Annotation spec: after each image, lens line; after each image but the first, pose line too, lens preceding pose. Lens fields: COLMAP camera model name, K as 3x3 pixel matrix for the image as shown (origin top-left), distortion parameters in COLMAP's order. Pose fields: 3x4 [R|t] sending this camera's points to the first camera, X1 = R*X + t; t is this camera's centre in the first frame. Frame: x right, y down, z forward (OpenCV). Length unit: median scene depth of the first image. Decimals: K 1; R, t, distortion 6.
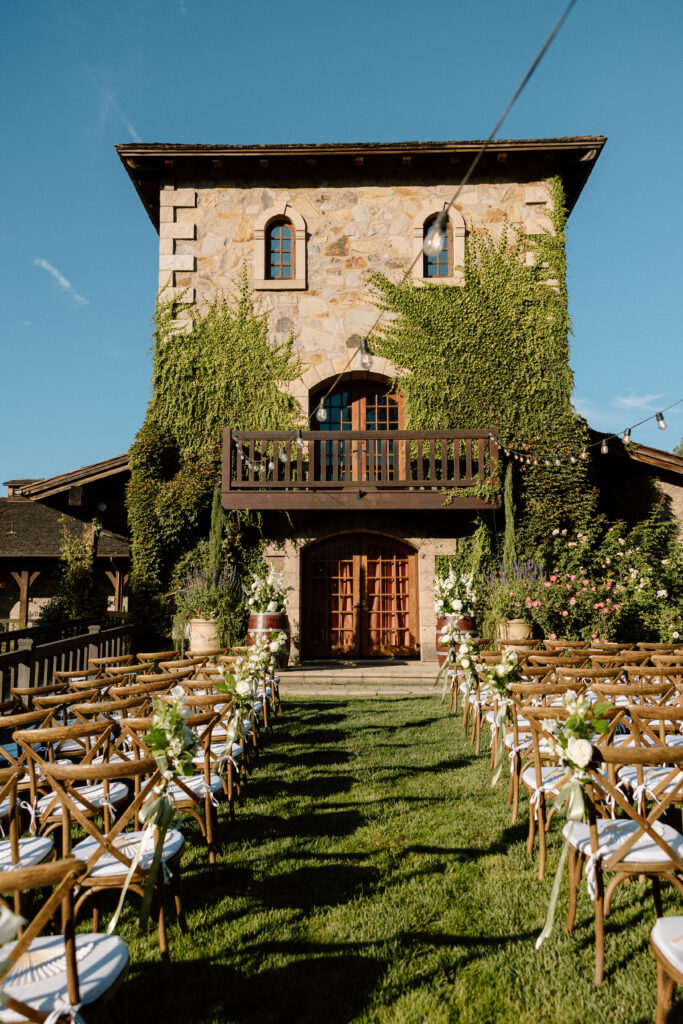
lens RADIAL K [[807.2, 0, 342.6], [0, 807.2, 518.7], [0, 0, 1]] dist [0.068169, 0.002729]
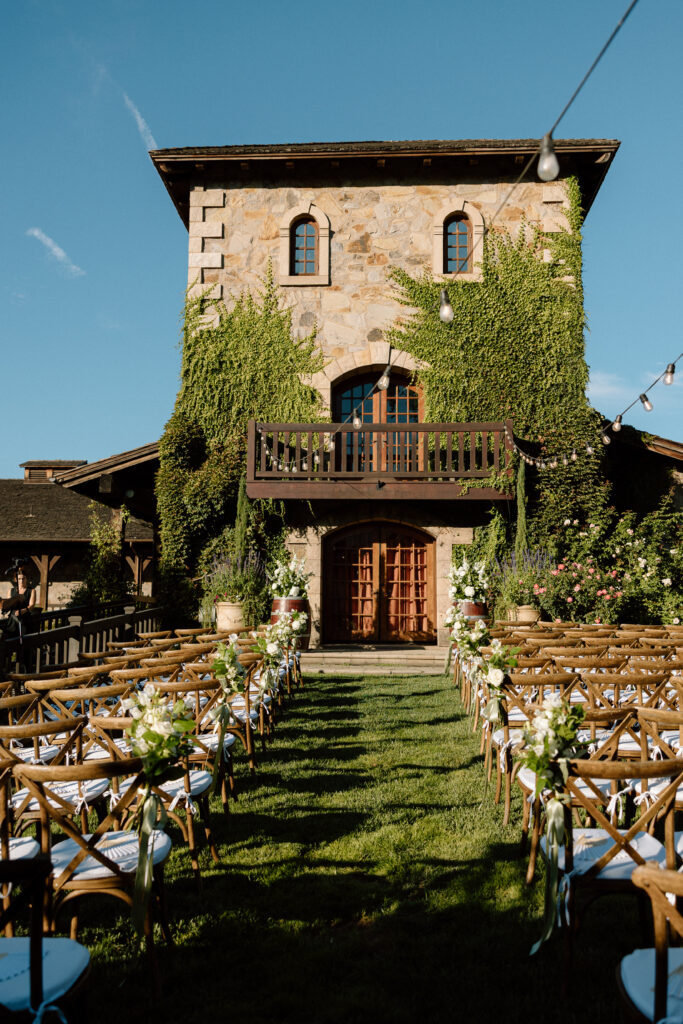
lens RADIAL K [[890.6, 0, 344.5], [0, 890.6, 514.3], [0, 0, 1]] dist [-0.005466, -0.002759]
pose [[0.999518, 0.007243, -0.030181, 0.011139], [-0.006777, 0.999856, 0.015537, -0.008972], [0.030289, -0.015325, 0.999424, -0.137883]]
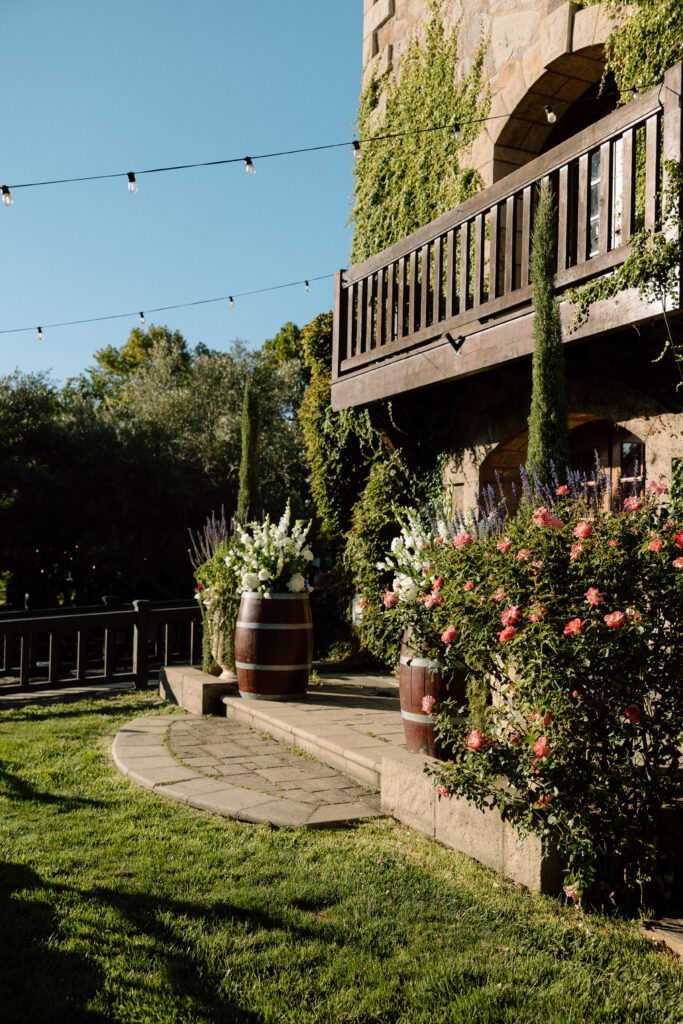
lens RADIAL K [[1021.2, 0, 340.8], [0, 1021.2, 513.0], [0, 0, 1]] dist [0.012915, 0.000000]
pose [[0.393818, -0.030594, -0.918679, 0.496242], [0.095315, 0.995417, 0.007710, 0.052348], [0.914233, -0.090600, 0.394929, 0.653575]]
